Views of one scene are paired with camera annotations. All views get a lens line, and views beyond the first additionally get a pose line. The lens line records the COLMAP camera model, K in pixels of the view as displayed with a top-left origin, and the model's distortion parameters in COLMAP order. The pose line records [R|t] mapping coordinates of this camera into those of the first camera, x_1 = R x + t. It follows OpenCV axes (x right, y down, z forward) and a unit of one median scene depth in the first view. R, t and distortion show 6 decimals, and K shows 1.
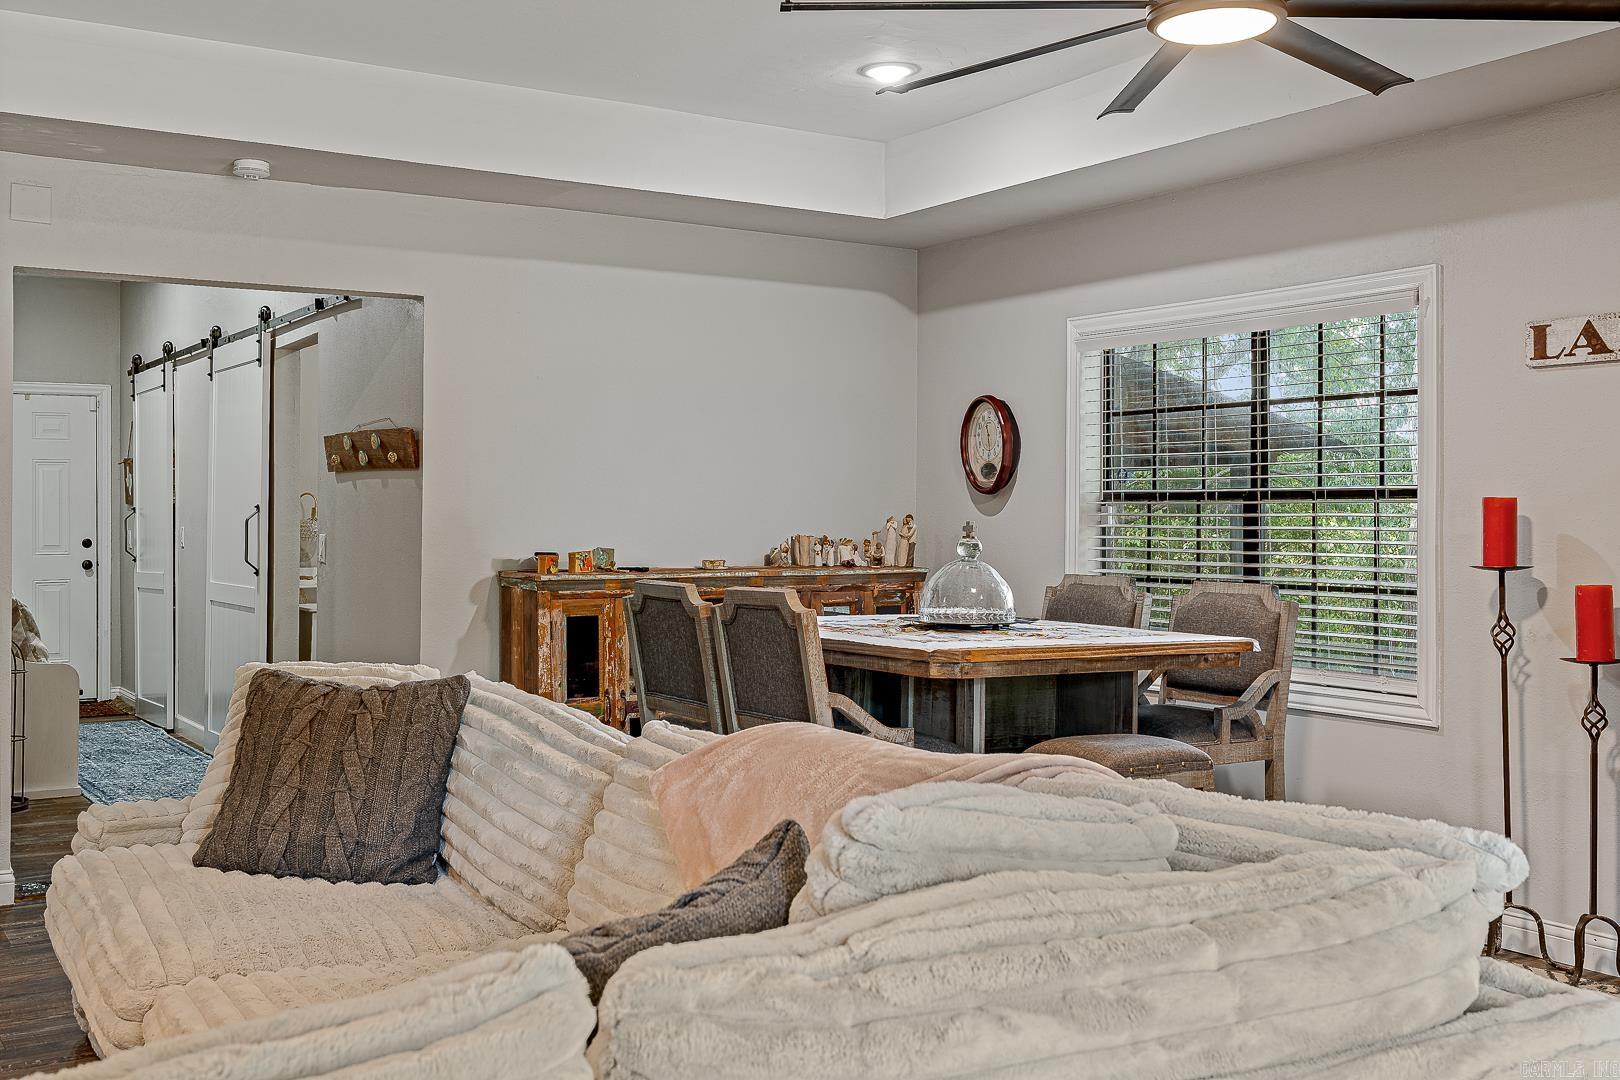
lens RADIAL K [[1634.7, 0, 811.5], [0, 1634.7, 507.1], [0, 0, 1]] dist [-0.003966, 0.005631]
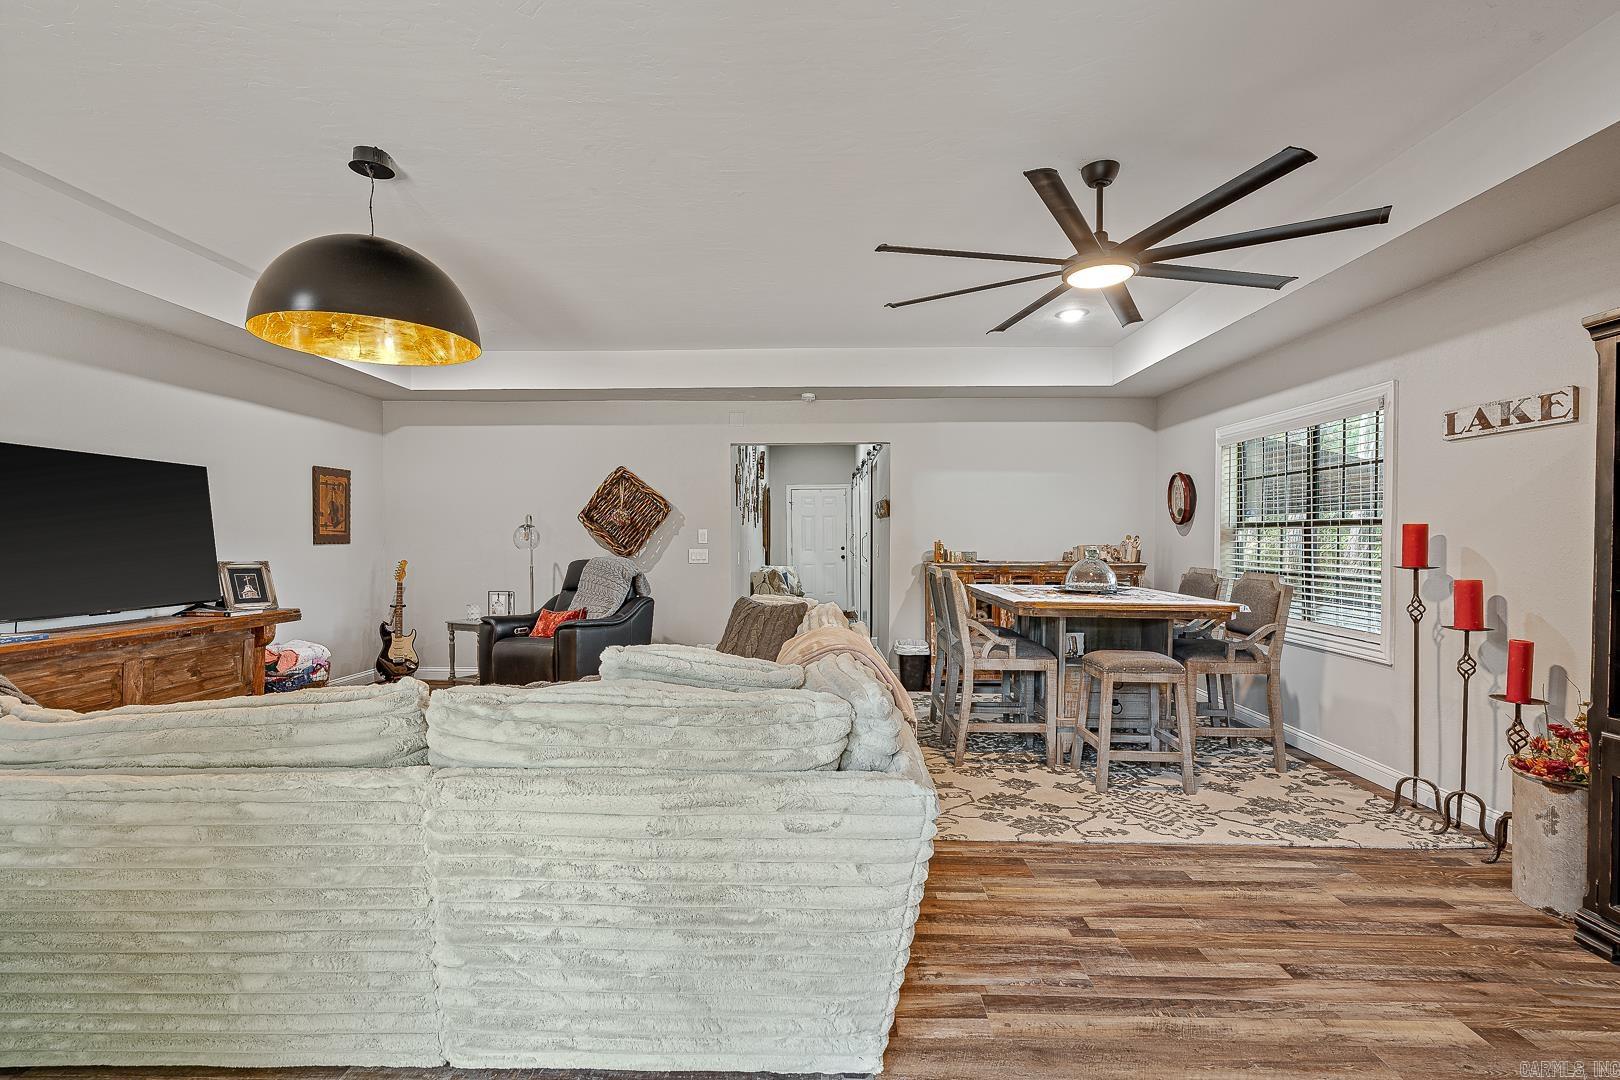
lens RADIAL K [[745.3, 0, 810.0], [0, 745.3, 540.0], [0, 0, 1]] dist [-0.002412, 0.000474]
pose [[0.832826, -0.000215, -0.553535, 0.281349], [0.005625, 0.999952, 0.008074, 0.000775], [0.553507, -0.009838, 0.832787, 0.055641]]
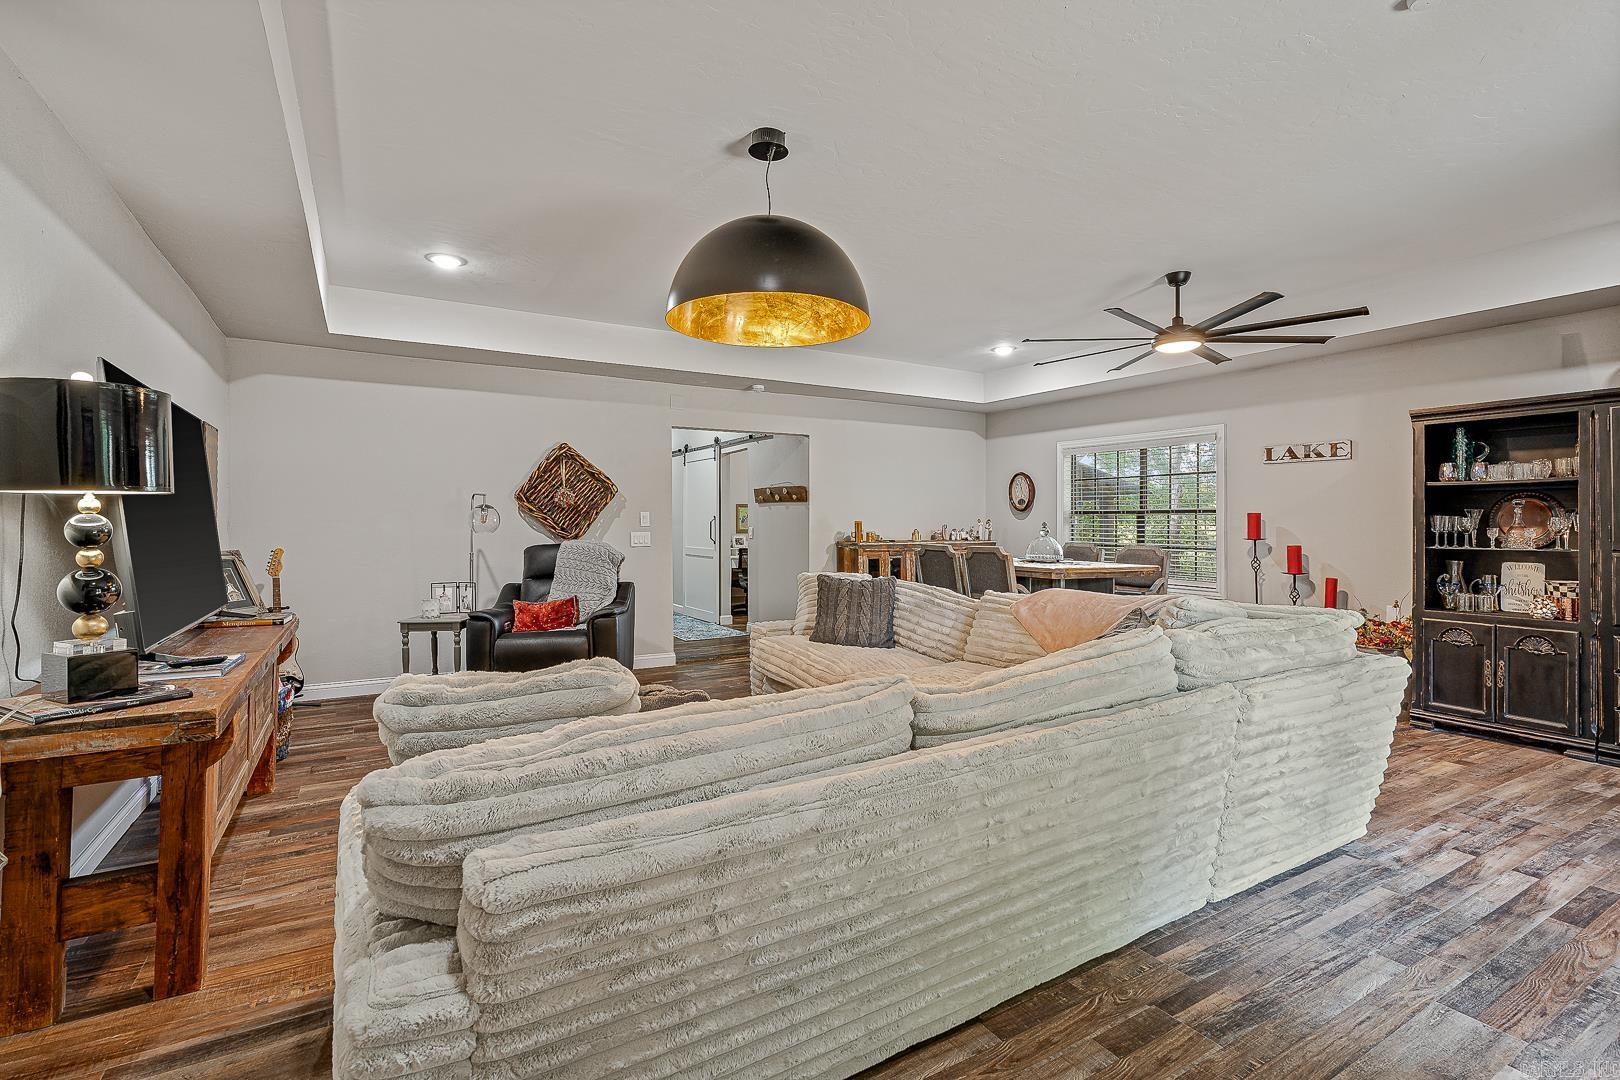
lens RADIAL K [[744.6, 0, 810.2], [0, 744.6, 517.0], [0, 0, 1]] dist [-0.002213, 0.000075]
pose [[0.999461, -0.000630, -0.032814, -0.223029], [0.000646, 1.000000, 0.000501, -0.000028], [0.032813, -0.000522, 0.999461, -0.201021]]
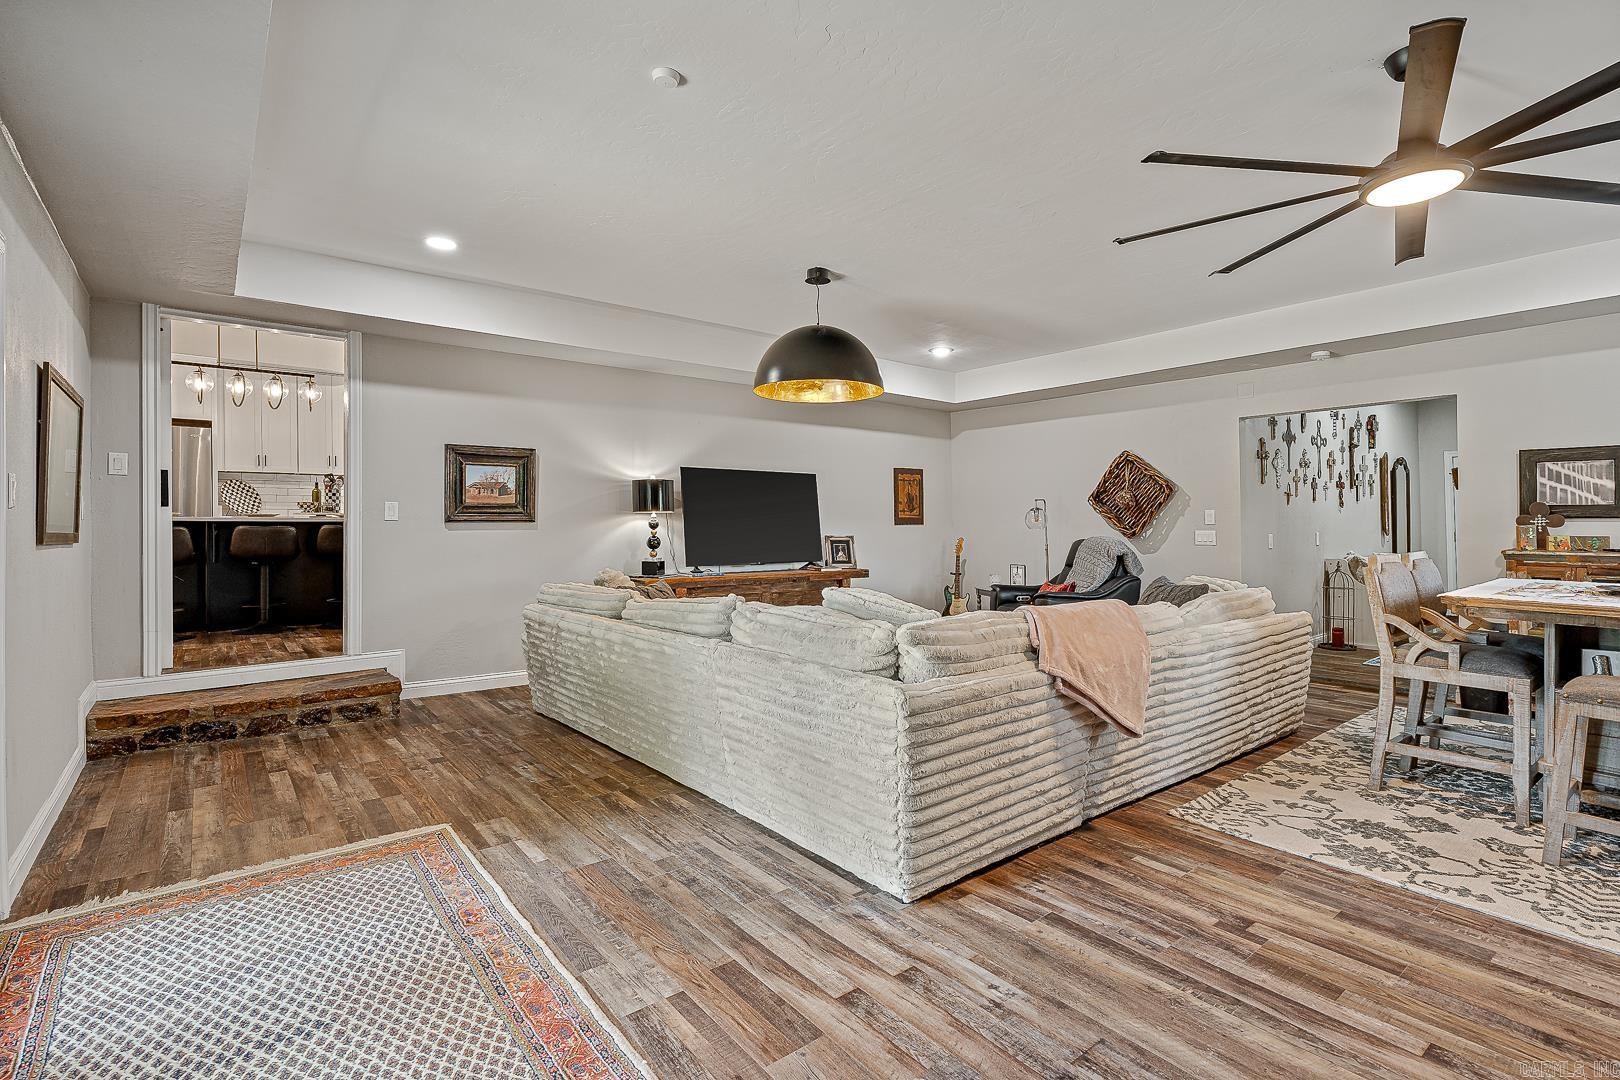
lens RADIAL K [[761.9, 0, 832.9], [0, 761.9, 528.3], [0, 0, 1]] dist [-0.001874, 0.000233]
pose [[0.123738, 0.004976, -0.992303, 0.564332], [0.010735, 0.999922, 0.006353, 0.007534], [0.992257, -0.011438, 0.123675, 0.235353]]
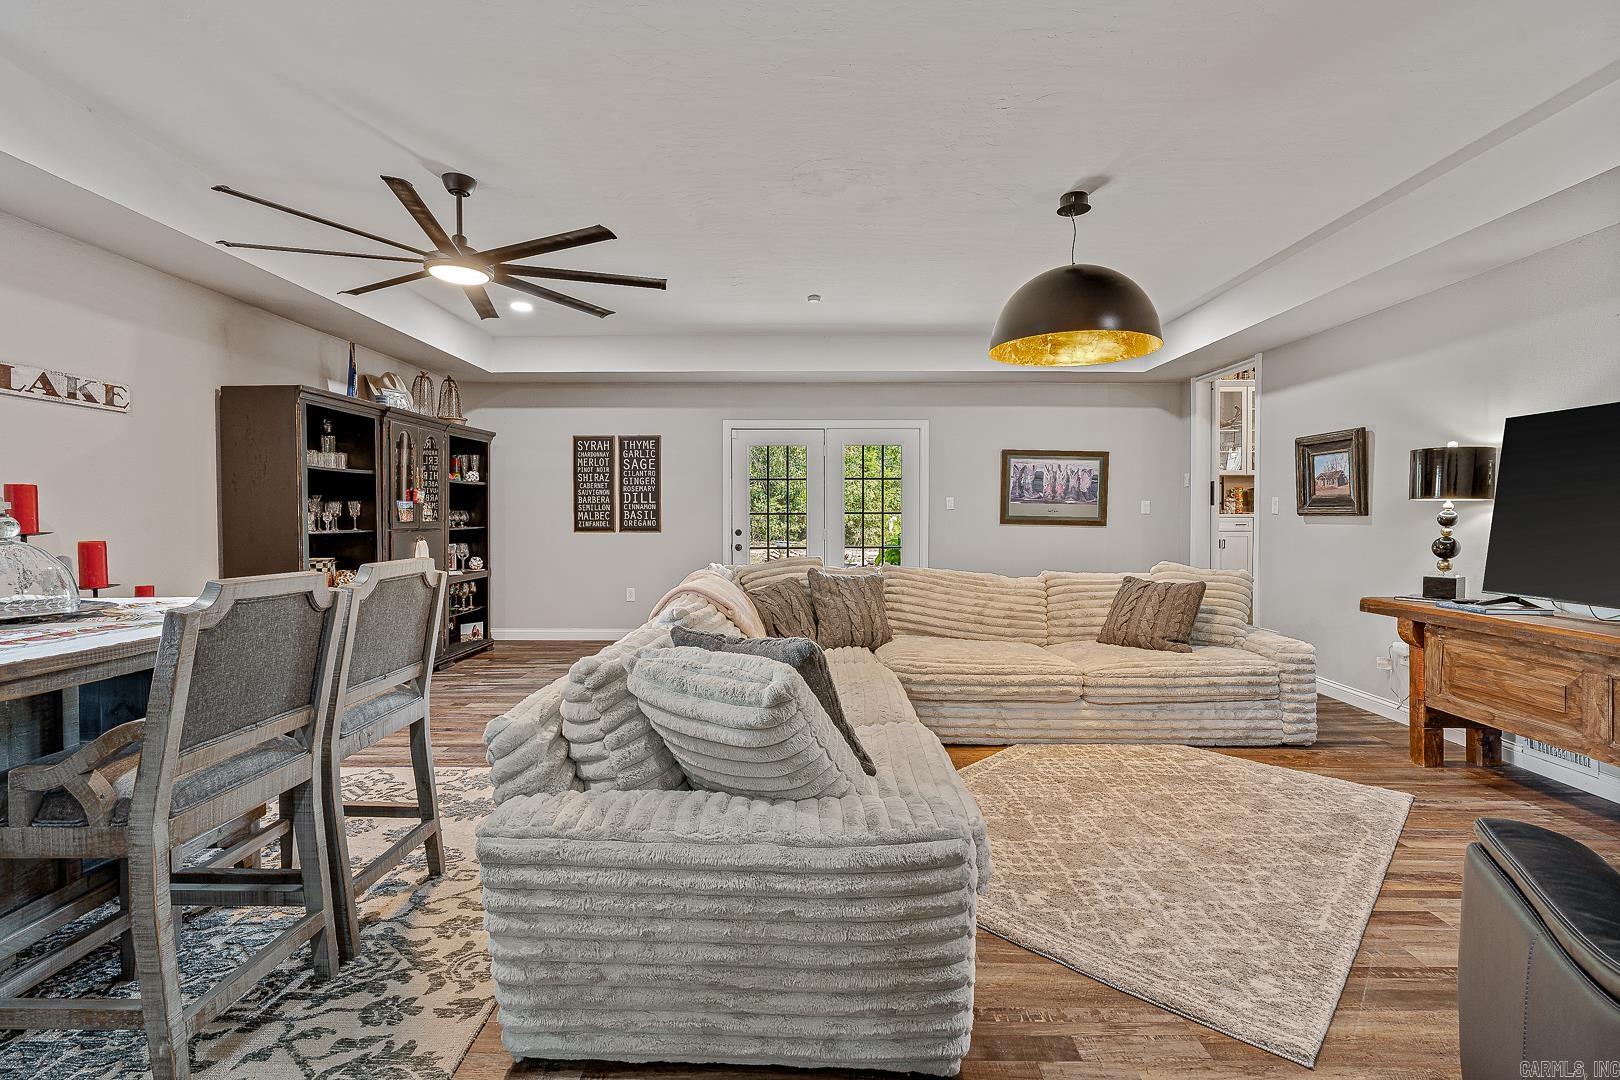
lens RADIAL K [[744.6, 0, 810.2], [0, 744.6, 517.0], [0, 0, 1]] dist [-0.002213, 0.000075]
pose [[-0.841682, -0.007933, 0.539915, -0.428800], [-0.012108, 0.999918, -0.004184, 0.014020], [-0.539837, -0.010059, -0.841709, 0.997064]]
